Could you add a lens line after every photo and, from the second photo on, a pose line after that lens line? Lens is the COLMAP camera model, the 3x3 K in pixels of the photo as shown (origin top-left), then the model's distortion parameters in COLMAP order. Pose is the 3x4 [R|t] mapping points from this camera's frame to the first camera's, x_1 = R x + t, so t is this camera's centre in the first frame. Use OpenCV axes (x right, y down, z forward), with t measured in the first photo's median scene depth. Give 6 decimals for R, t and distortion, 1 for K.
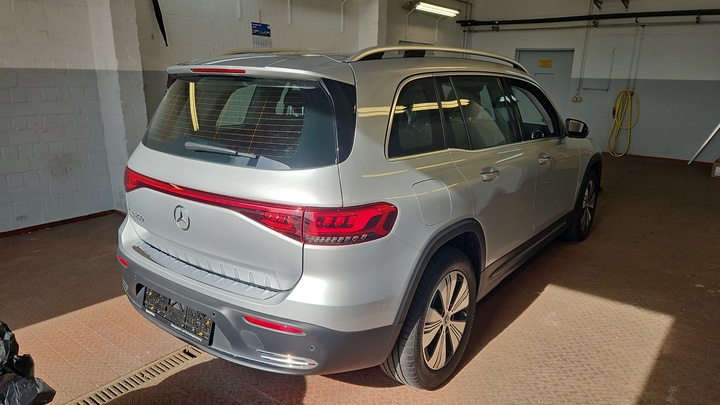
lens RADIAL K [[488.2, 0, 360.0], [0, 488.2, 202.5], [0, 0, 1]] dist [-0.005830, -0.001317]
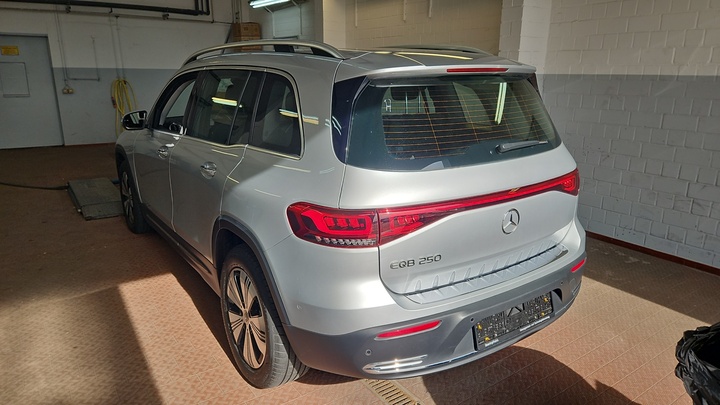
lens RADIAL K [[481.2, 0, 360.0], [0, 481.2, 202.5], [0, 0, 1]] dist [0.006912, 0.001512]
pose [[0.375551, -0.254453, 0.891187, -0.257712], [0.230251, 0.957042, 0.176227, -0.047504], [-0.897745, 0.139014, 0.418006, 0.165589]]
